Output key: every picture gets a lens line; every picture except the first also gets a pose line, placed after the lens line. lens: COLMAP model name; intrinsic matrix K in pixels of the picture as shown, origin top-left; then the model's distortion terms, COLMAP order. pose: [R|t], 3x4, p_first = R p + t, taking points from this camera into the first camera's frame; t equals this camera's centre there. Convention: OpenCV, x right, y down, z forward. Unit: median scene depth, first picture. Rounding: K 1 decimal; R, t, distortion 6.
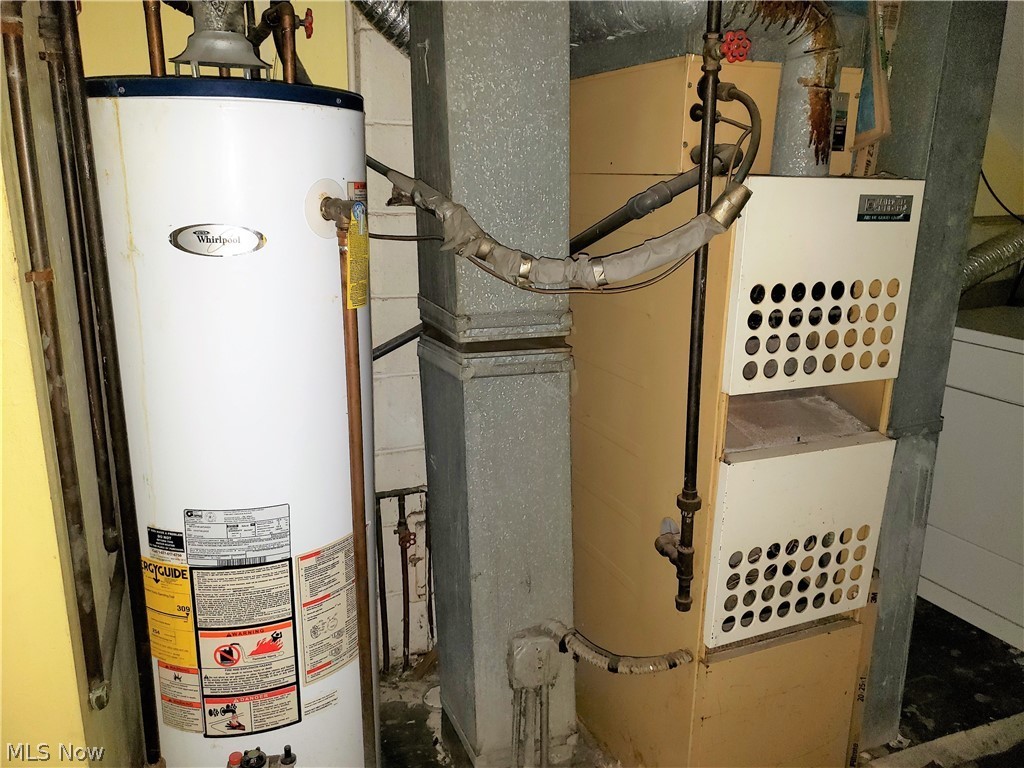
lens RADIAL K [[799.2, 0, 517.1], [0, 799.2, 383.7], [0, 0, 1]] dist [-0.015889, 0.043930]
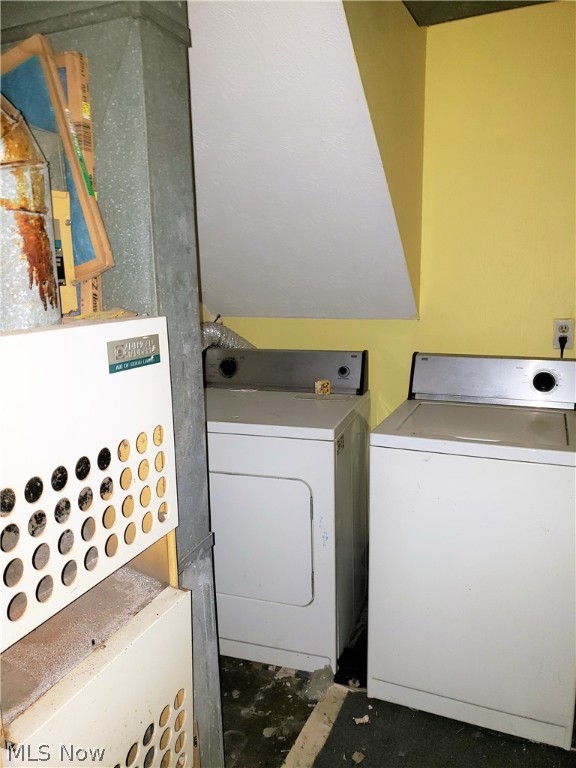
lens RADIAL K [[599.4, 0, 287.1], [0, 599.4, 381.2], [0, 0, 1]] dist [-0.015889, 0.043930]
pose [[0.707250, -0.162197, 0.688106, 0.125685], [0.217548, 0.976028, 0.006464, -0.152352], [-0.672660, 0.145124, 0.725581, 0.413404]]
